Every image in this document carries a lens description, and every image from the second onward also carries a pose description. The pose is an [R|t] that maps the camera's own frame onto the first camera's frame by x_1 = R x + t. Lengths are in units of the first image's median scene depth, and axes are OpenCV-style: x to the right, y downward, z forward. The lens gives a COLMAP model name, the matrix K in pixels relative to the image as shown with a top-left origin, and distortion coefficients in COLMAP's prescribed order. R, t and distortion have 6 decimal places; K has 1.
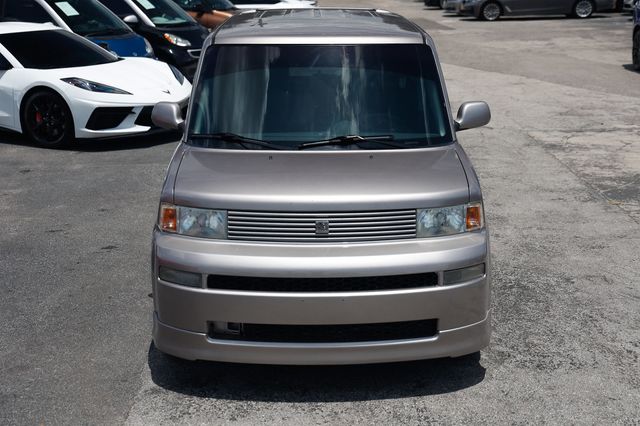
lens RADIAL K [[1030.5, 0, 317.3], [0, 1030.5, 212.8], [0, 0, 1]] dist [0.219434, 0.000000]
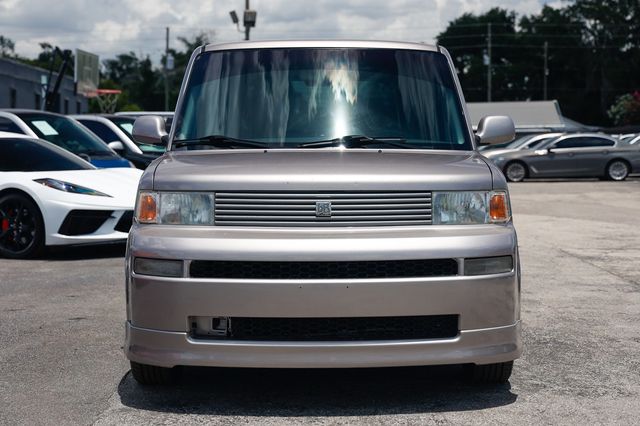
lens RADIAL K [[1170.0, 0, 321.2], [0, 1170.0, 212.1], [0, 0, 1]] dist [0.258650, 0.000000]
pose [[0.999996, 0.002138, -0.001989, 0.004288], [-0.002460, 0.983746, -0.179546, 0.173208], [0.001573, 0.179550, 0.983748, 0.027844]]
